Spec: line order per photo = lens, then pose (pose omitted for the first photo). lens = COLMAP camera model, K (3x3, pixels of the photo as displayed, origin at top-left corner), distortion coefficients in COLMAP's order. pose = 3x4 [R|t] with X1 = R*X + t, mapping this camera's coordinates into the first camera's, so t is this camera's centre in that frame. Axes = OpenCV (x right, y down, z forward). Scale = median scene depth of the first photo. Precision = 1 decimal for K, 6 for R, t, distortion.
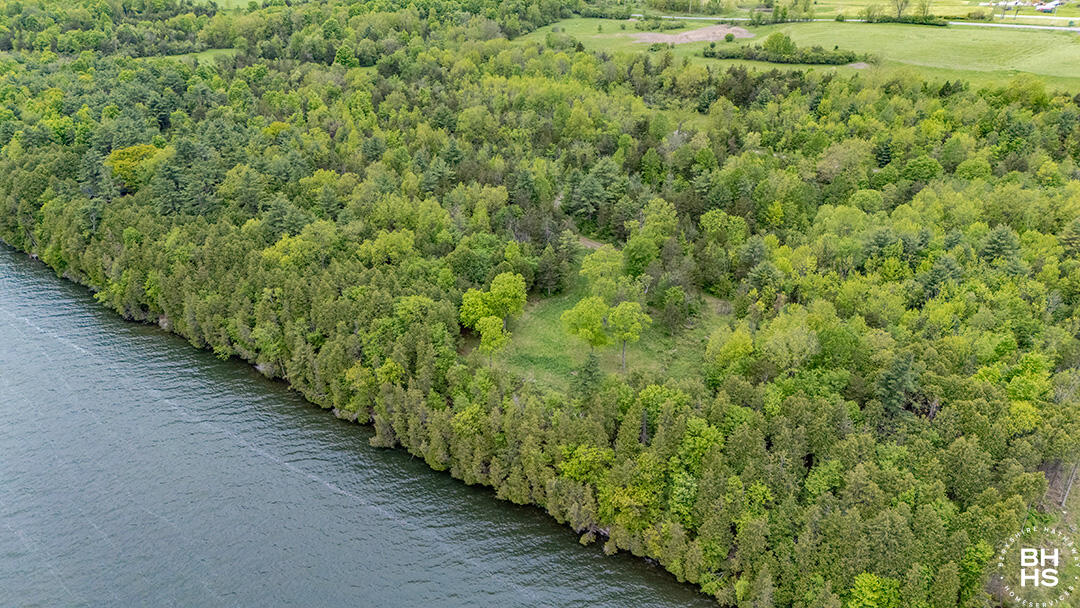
lens RADIAL K [[790.2, 0, 545.1], [0, 790.2, 302.0], [0, 0, 1]] dist [0.064863, -0.040847]
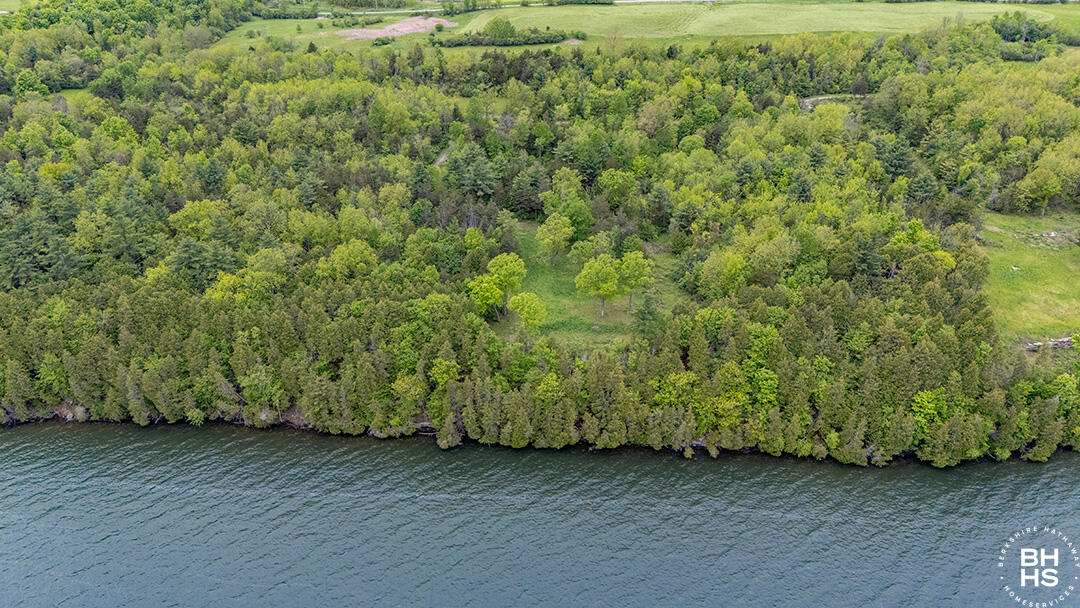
lens RADIAL K [[790.2, 0, 541.7], [0, 790.2, 305.3], [0, 0, 1]] dist [0.064863, -0.040847]
pose [[0.865249, -0.236278, 0.442173, -0.228675], [0.233966, 0.970349, 0.060684, -0.010411], [-0.443401, 0.050946, 0.894874, 0.024397]]
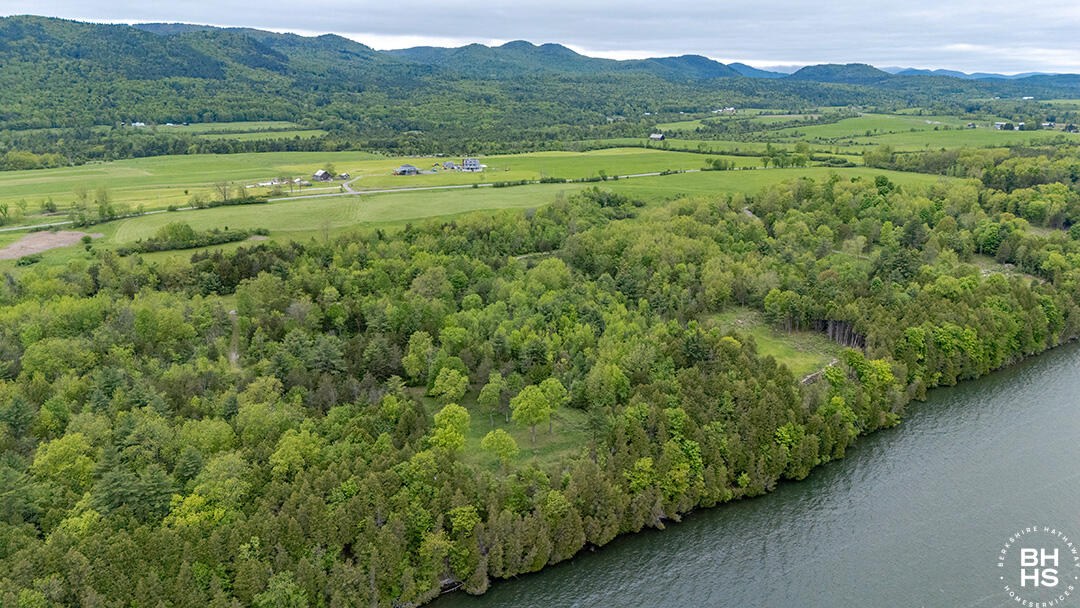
lens RADIAL K [[790.2, 0, 543.4], [0, 790.2, 304.7], [0, 0, 1]] dist [0.064863, -0.040847]
pose [[0.426097, -0.232262, 0.874354, -0.447926], [0.423431, 0.905285, 0.034129, -0.070466], [-0.799467, 0.355687, 0.484086, 0.141743]]
